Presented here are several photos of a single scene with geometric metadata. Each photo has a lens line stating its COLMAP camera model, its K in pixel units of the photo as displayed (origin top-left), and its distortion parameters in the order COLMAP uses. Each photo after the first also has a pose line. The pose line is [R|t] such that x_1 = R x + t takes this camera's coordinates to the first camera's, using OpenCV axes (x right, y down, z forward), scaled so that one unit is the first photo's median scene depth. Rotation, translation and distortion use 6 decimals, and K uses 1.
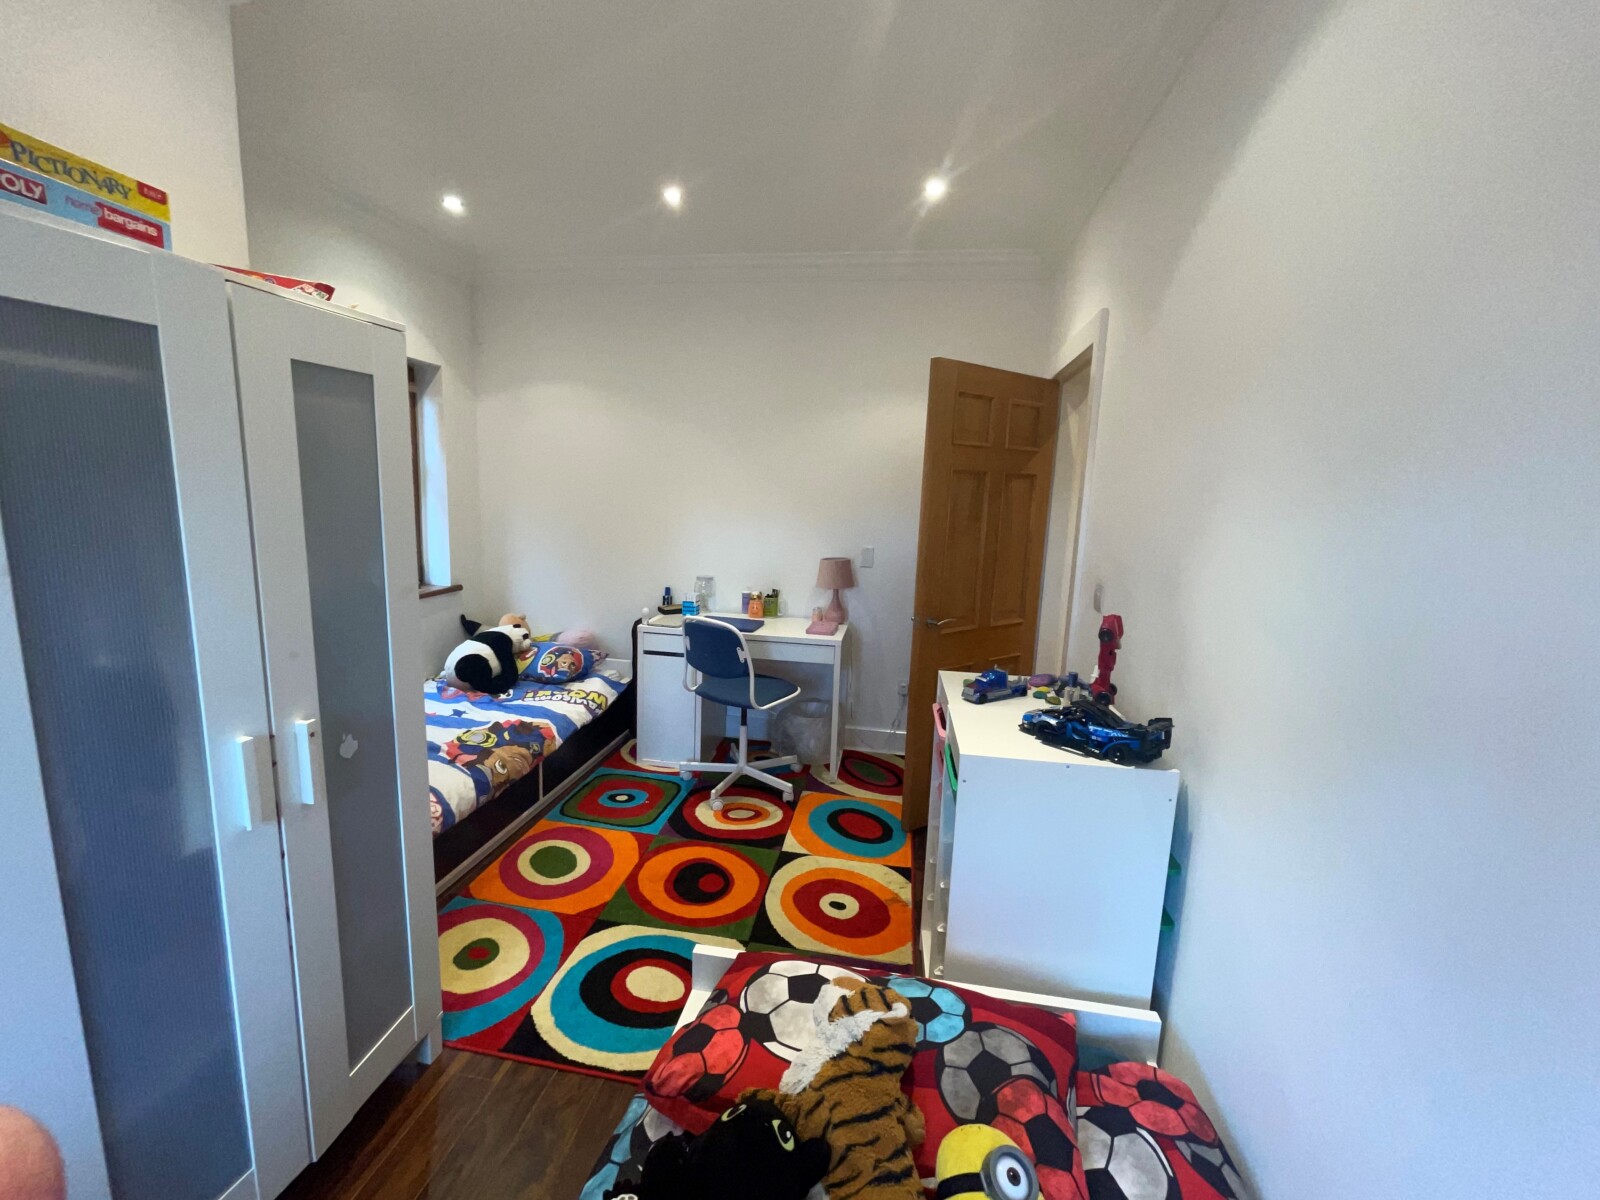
lens RADIAL K [[659.1, 0, 802.7], [0, 659.1, 587.9], [0, 0, 1]] dist [-0.002266, -0.000557]
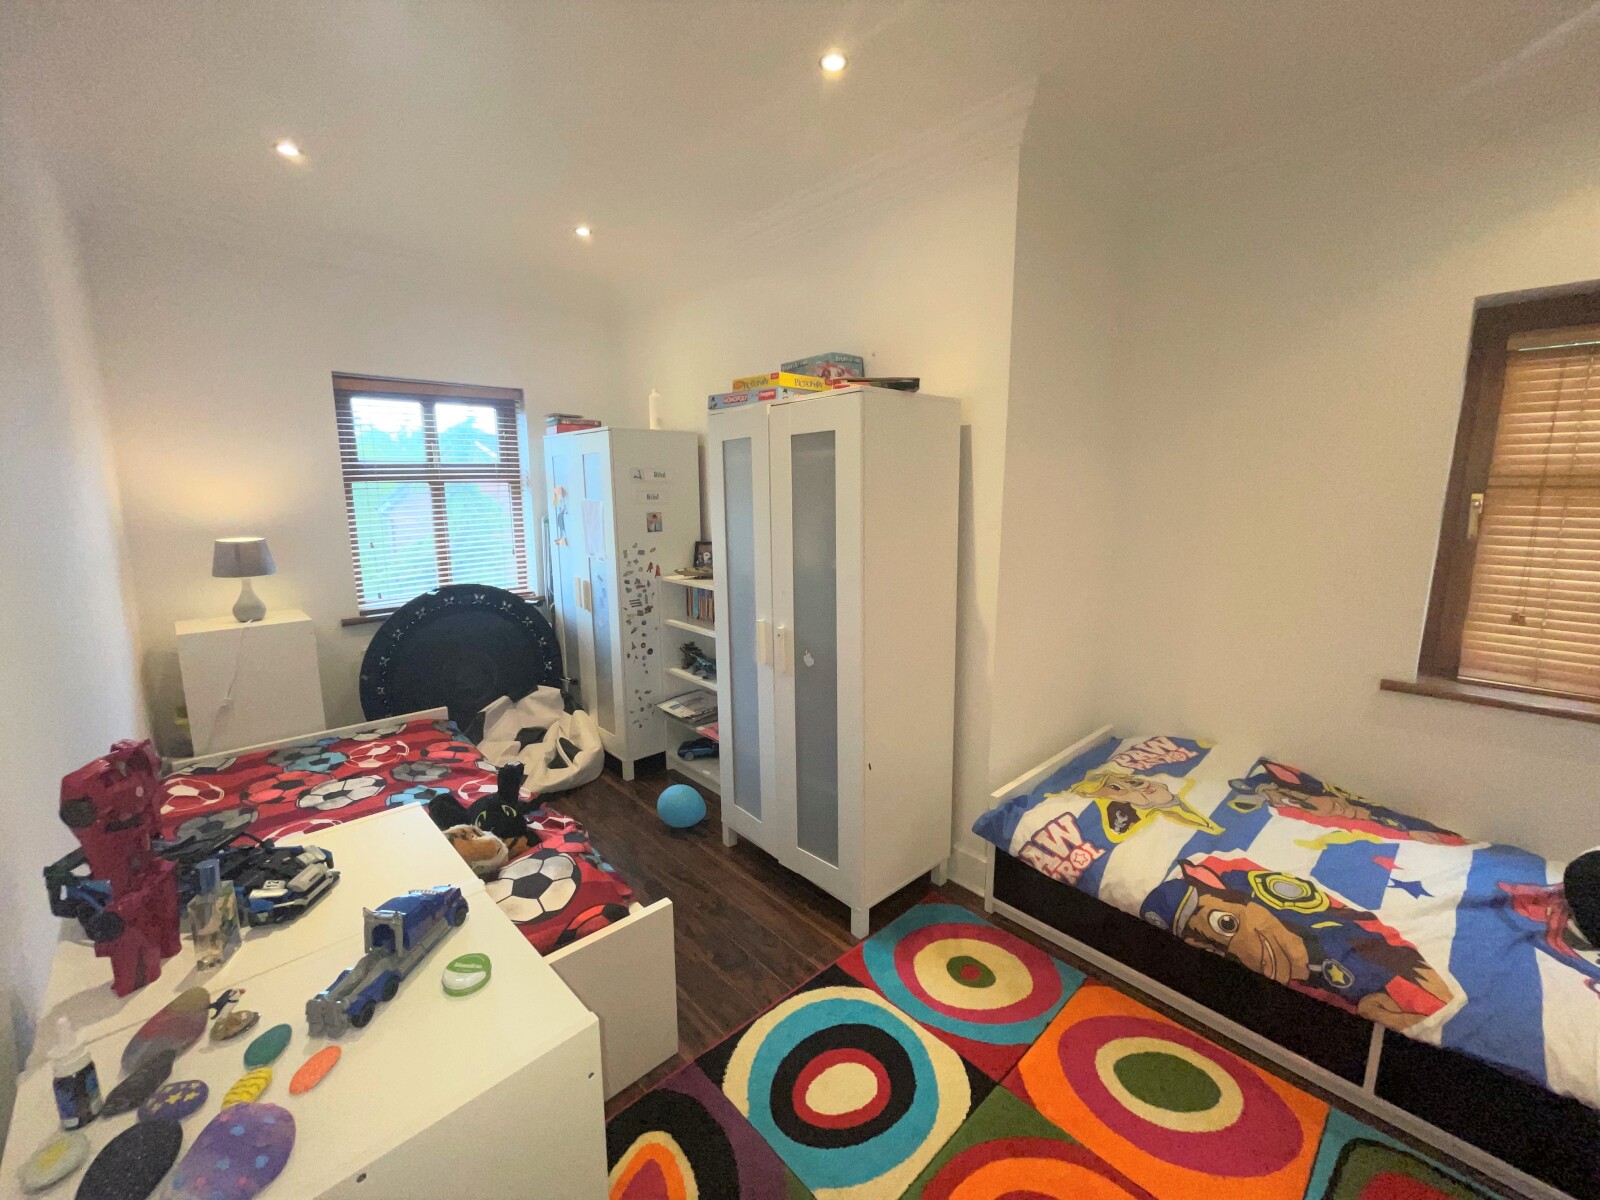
lens RADIAL K [[659.1, 0, 802.7], [0, 659.1, 587.9], [0, 0, 1]] dist [-0.002266, -0.000557]
pose [[-0.605959, 0.087118, -0.790711, 0.324494], [-0.142284, 0.966087, 0.215479, -0.152100], [0.782668, 0.243077, -0.573013, 0.994273]]
